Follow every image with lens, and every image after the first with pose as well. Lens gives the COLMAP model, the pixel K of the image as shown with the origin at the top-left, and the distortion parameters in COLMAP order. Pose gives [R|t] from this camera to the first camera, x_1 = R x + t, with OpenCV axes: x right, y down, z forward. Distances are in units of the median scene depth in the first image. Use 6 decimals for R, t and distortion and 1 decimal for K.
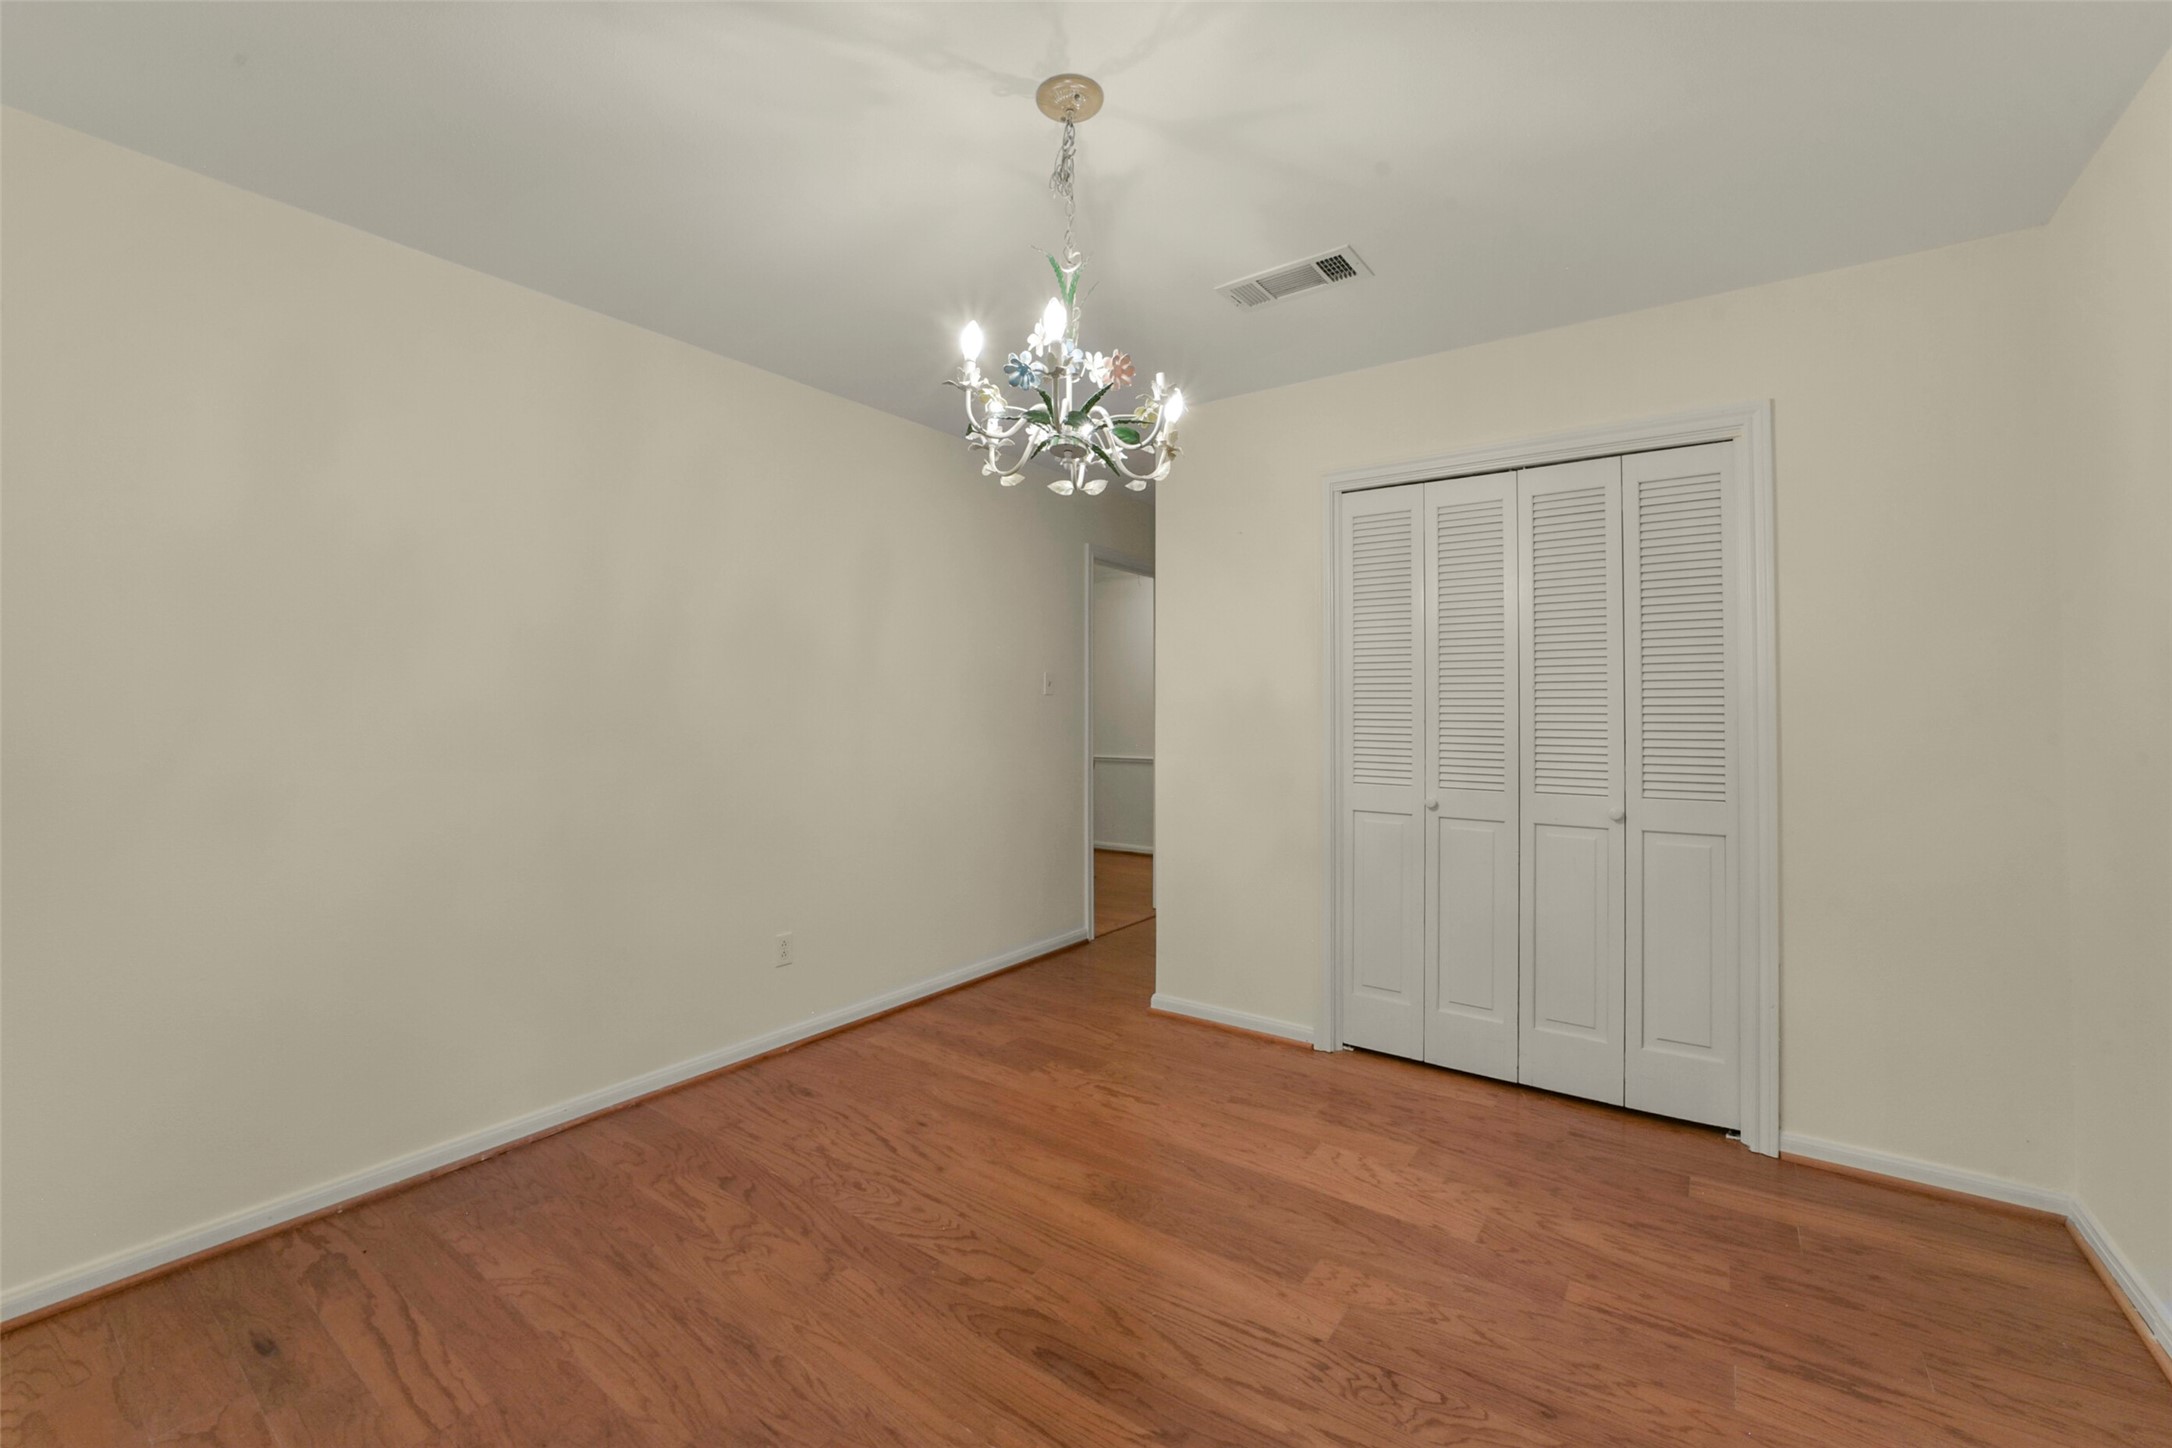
lens RADIAL K [[866.8, 0, 1091.1], [0, 866.8, 722.0], [0, 0, 1]] dist [-0.037155, 0.008675]
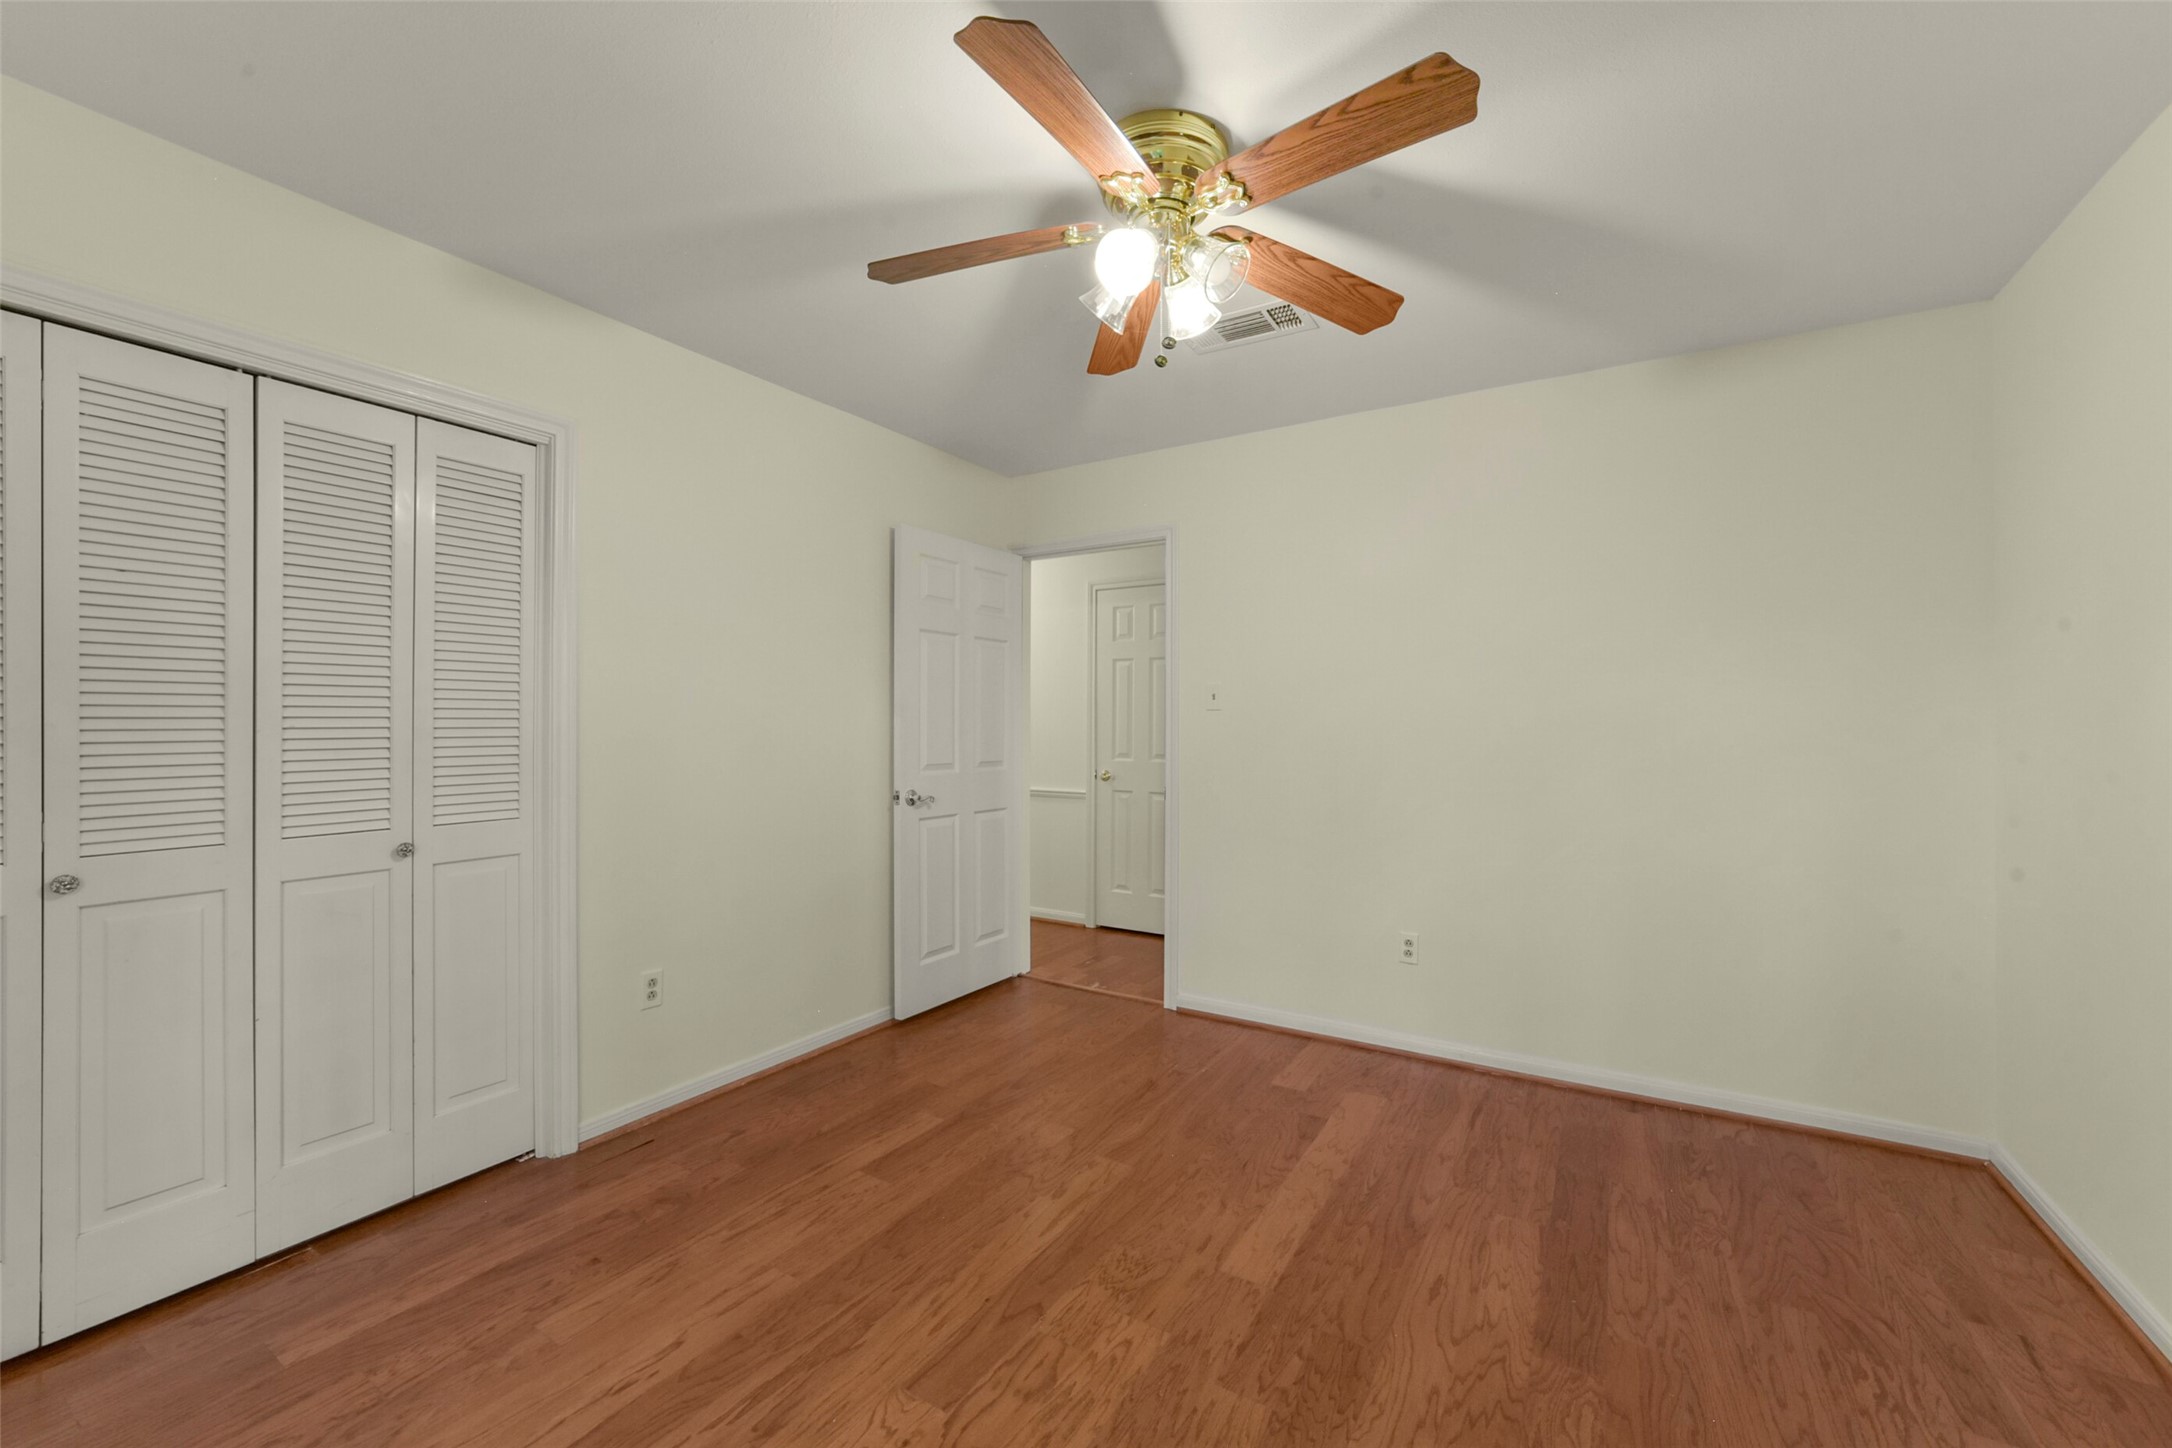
lens RADIAL K [[866.8, 0, 1091.1], [0, 866.8, 722.0], [0, 0, 1]] dist [-0.037155, 0.008675]
pose [[-0.070877, 0.003256, 0.997480, -0.354200], [0.020556, 0.999787, -0.001803, 0.001371], [-0.997273, 0.020376, -0.070928, 0.553820]]
